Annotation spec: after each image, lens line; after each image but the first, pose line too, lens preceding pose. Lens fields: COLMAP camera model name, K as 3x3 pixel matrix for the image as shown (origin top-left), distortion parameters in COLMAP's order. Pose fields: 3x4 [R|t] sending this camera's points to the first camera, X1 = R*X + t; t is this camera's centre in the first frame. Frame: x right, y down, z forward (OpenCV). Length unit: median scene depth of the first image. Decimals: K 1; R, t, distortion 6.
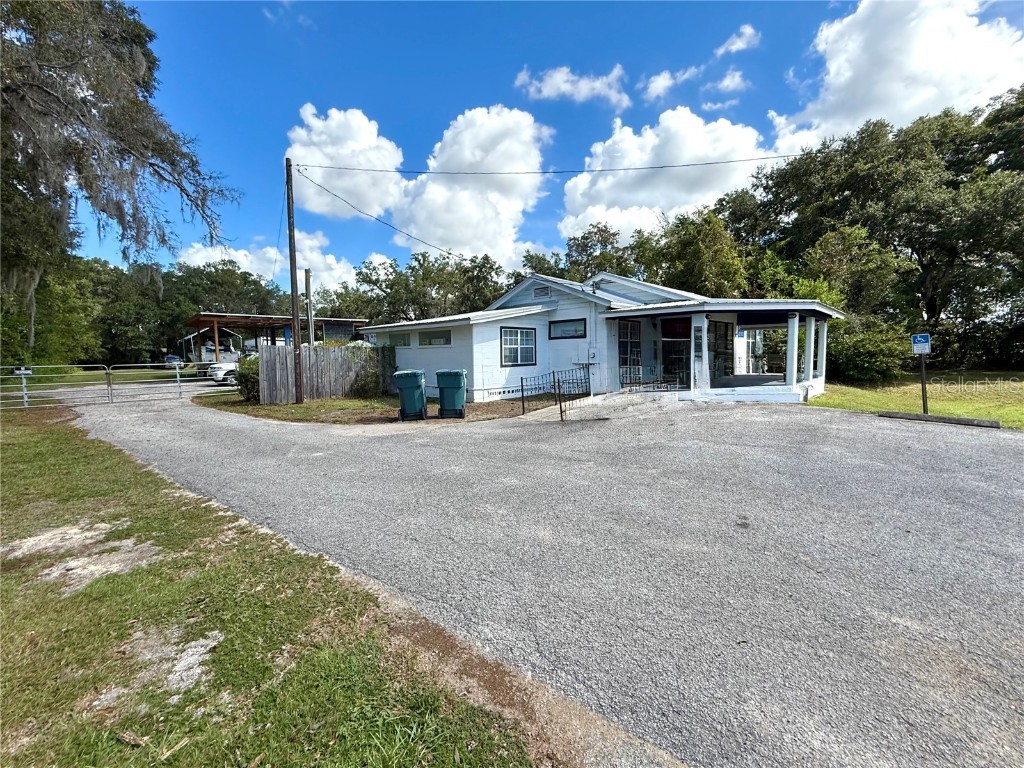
lens RADIAL K [[402.7, 0, 514.6], [0, 402.7, 379.8], [0, 0, 1]] dist [-0.003436, 0.000225]
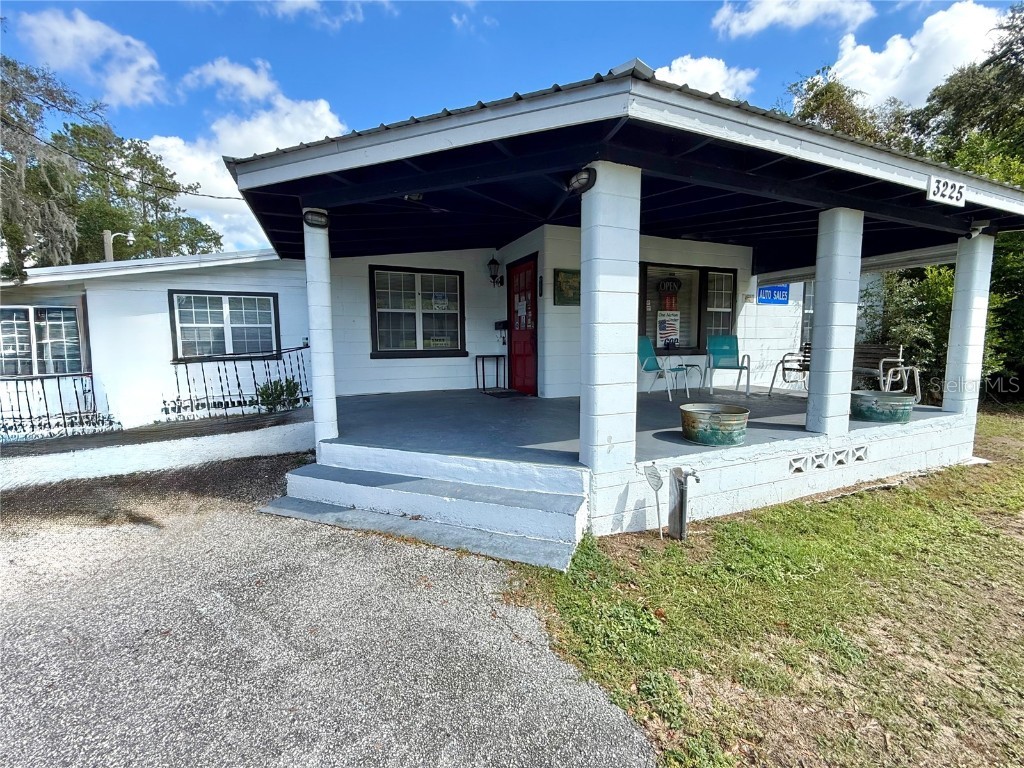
lens RADIAL K [[402.7, 0, 516.3], [0, 402.7, 393.2], [0, 0, 1]] dist [-0.003436, 0.000225]
pose [[0.922304, 0.056516, -0.382311, 0.620800], [-0.030169, 0.996760, 0.074566, -0.041407], [0.385286, -0.057239, 0.921020, 0.623745]]
